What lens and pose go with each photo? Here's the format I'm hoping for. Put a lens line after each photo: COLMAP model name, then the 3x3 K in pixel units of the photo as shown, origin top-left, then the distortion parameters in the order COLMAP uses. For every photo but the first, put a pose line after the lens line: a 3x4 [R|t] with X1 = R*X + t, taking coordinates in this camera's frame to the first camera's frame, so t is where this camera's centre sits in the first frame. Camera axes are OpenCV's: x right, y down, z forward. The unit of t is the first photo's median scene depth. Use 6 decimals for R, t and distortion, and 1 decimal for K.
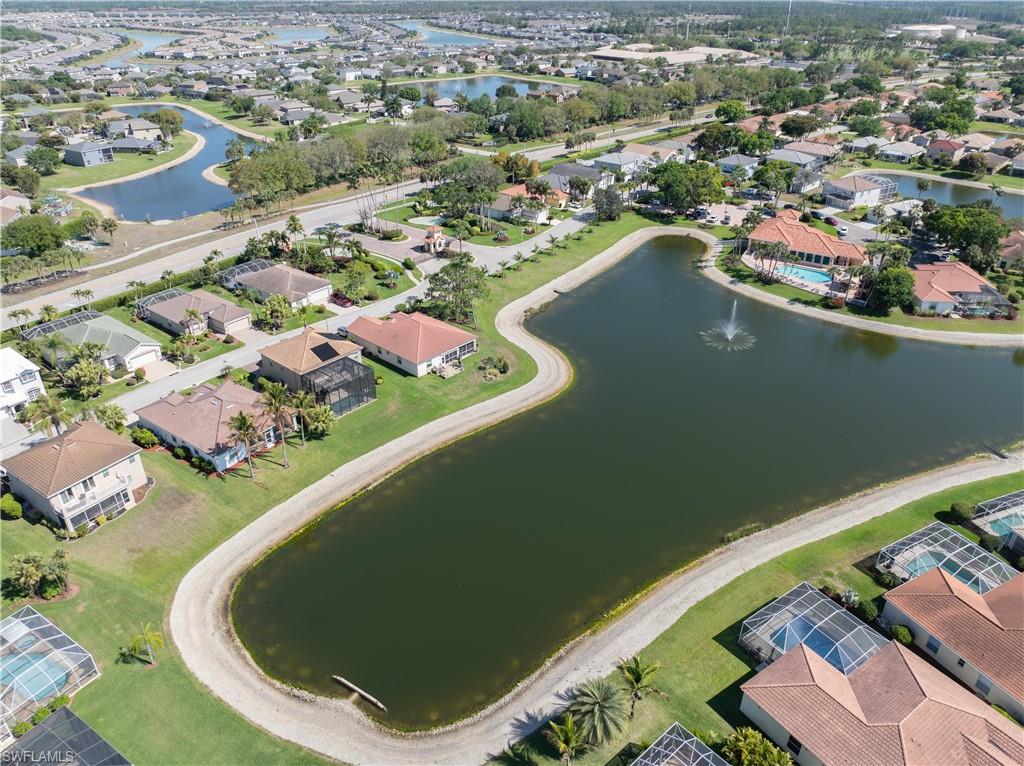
lens RADIAL K [[722.6, 0, 512.0], [0, 722.6, 383.0], [0, 0, 1]] dist [-0.043334, 0.005221]
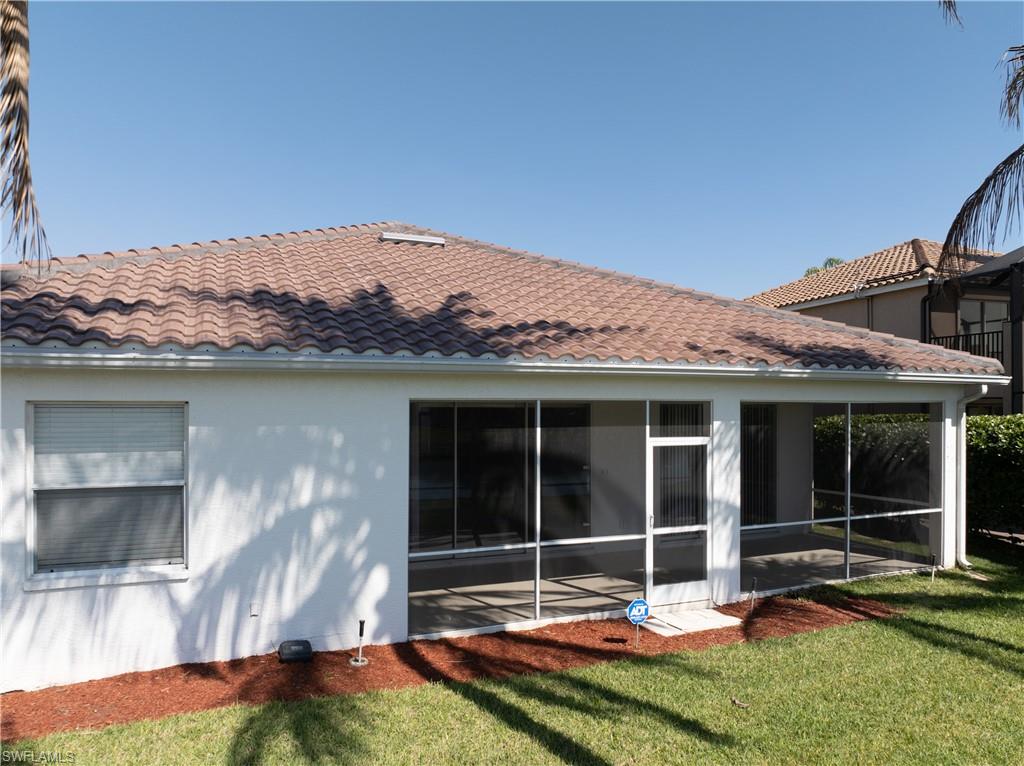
lens RADIAL K [[714.3, 0, 496.9], [0, 714.3, 409.5], [0, 0, 1]] dist [-0.039587, 0.002346]
pose [[0.852473, 0.001147, -0.522769, -0.232452], [-0.258952, 0.869621, -0.420361, 0.078027], [0.454129, 0.493719, 0.741626, 0.686187]]
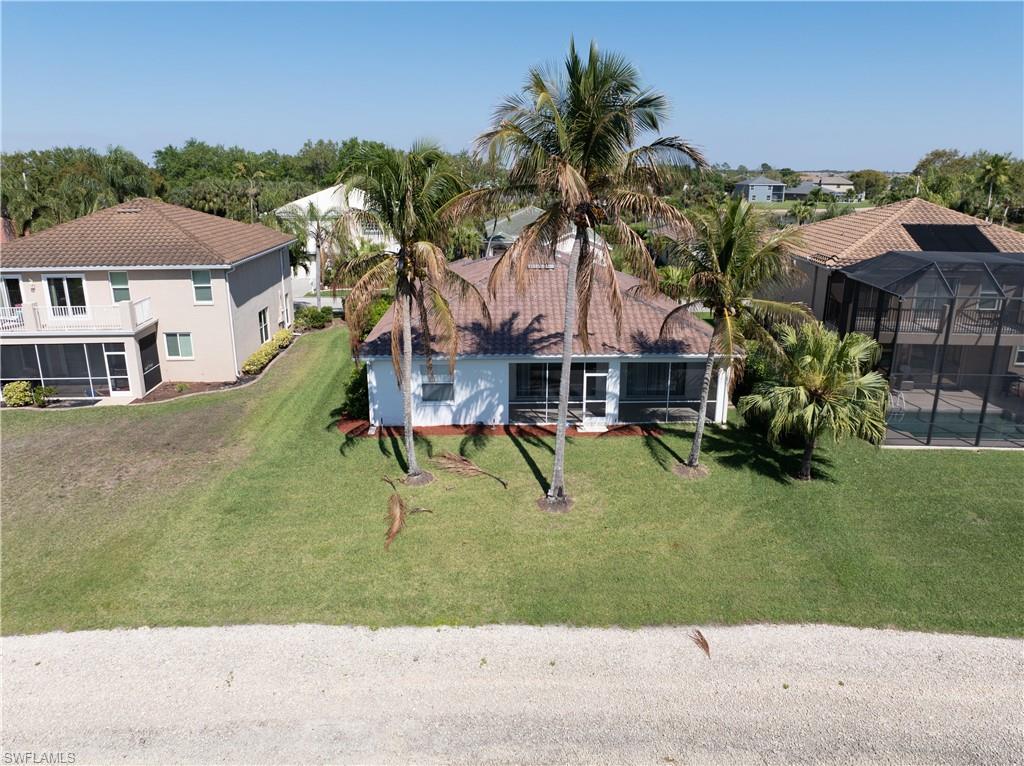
lens RADIAL K [[722.6, 0, 512.0], [0, 722.6, 383.0], [0, 0, 1]] dist [-0.043334, 0.005221]
pose [[0.599940, 0.224507, -0.767899, -0.116148], [-0.390854, 0.919730, -0.036467, 0.069178], [0.698073, 0.322014, 0.639532, 0.600892]]
